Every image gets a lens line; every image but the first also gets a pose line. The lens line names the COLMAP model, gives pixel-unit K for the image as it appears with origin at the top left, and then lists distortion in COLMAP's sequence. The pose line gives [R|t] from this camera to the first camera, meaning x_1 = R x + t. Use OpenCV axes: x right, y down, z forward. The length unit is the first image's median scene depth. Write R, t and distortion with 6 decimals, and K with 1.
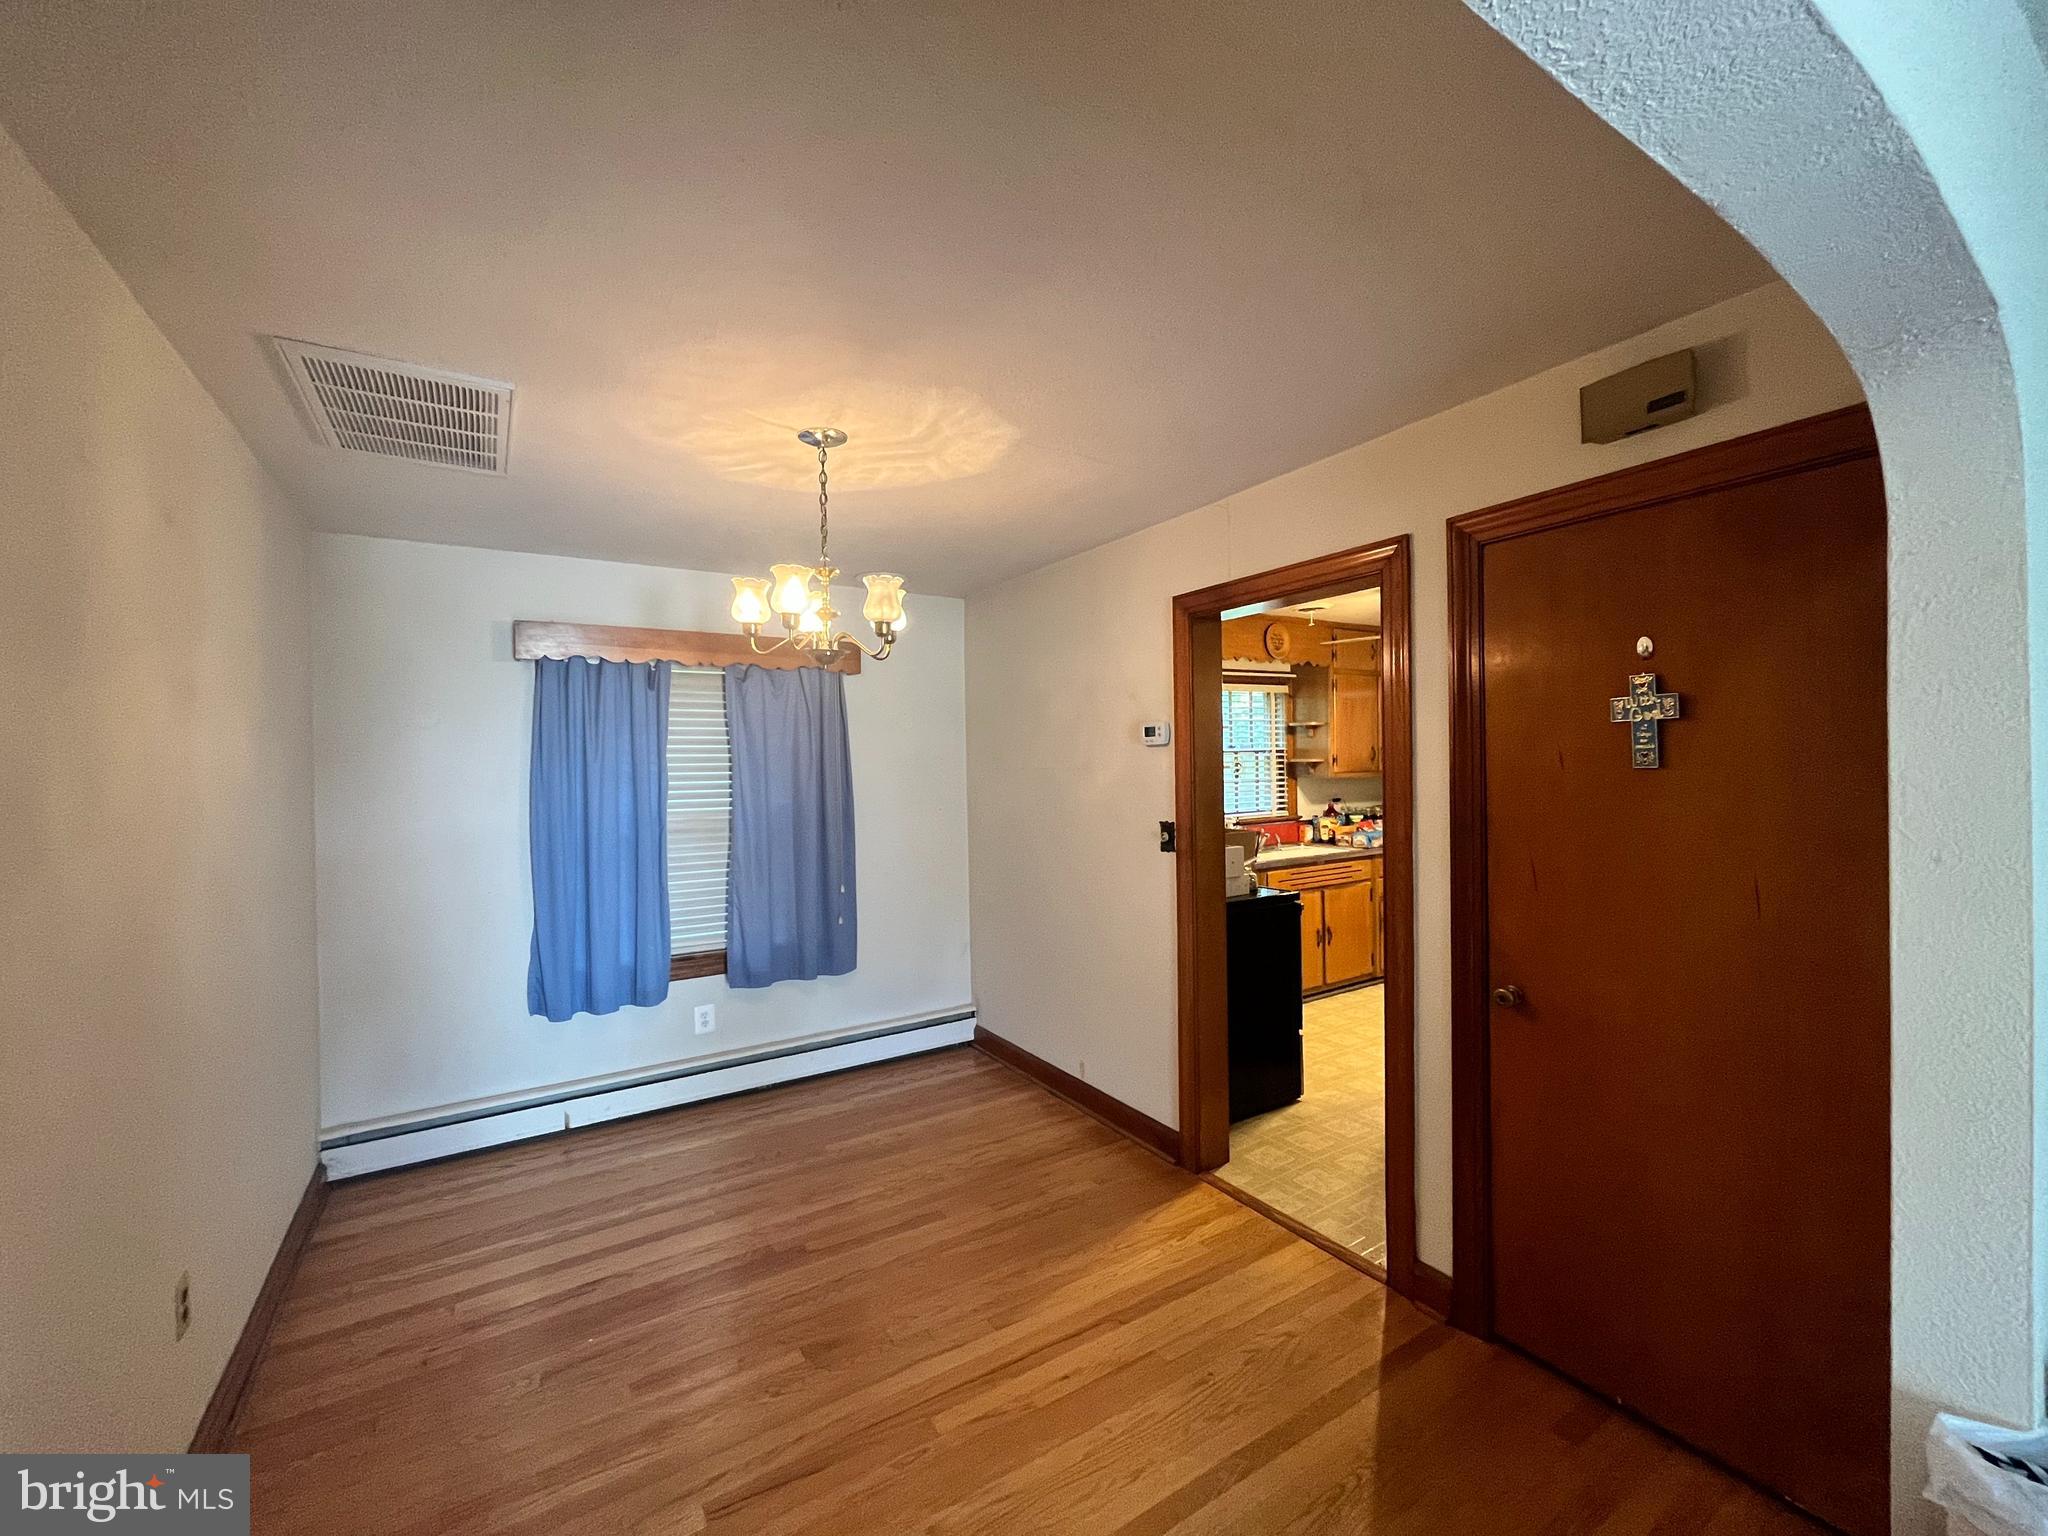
lens RADIAL K [[833.8, 0, 1024.2], [0, 833.8, 763.7], [0, 0, 1]] dist [-0.003950, -0.001007]
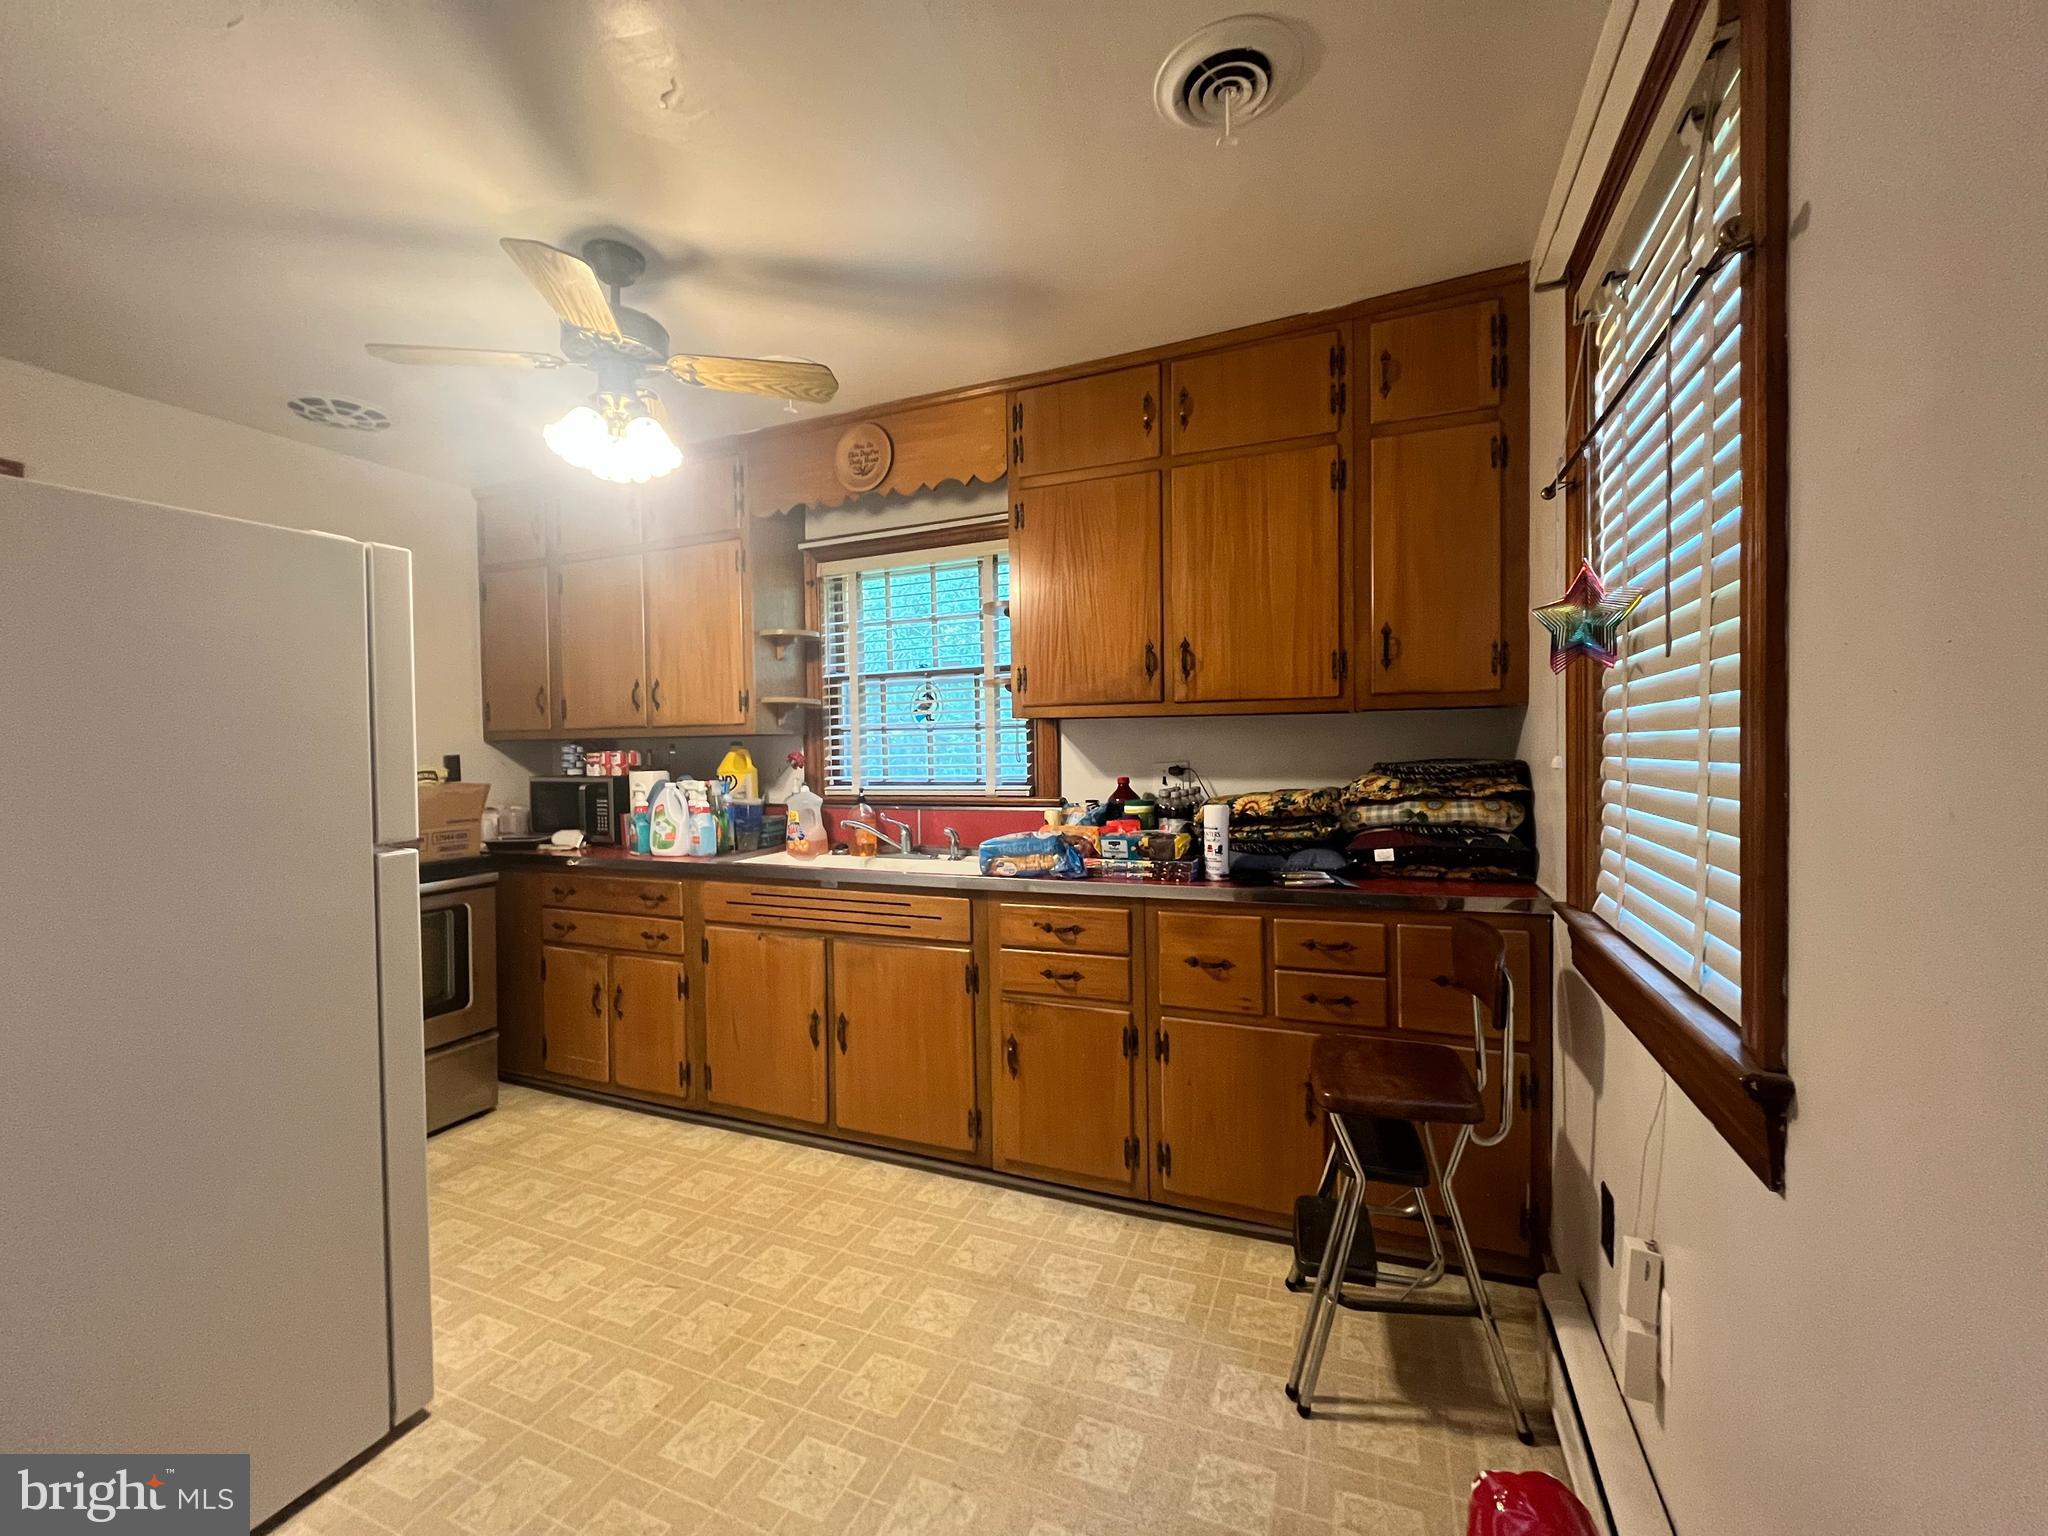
lens RADIAL K [[833.8, 0, 1024.2], [0, 833.8, 763.7], [0, 0, 1]] dist [-0.003950, -0.001007]
pose [[0.568442, 0.023197, -0.822396, 0.830471], [0.003134, 0.999534, 0.030360, 0.030983], [0.822717, -0.019835, 0.568104, 0.809011]]
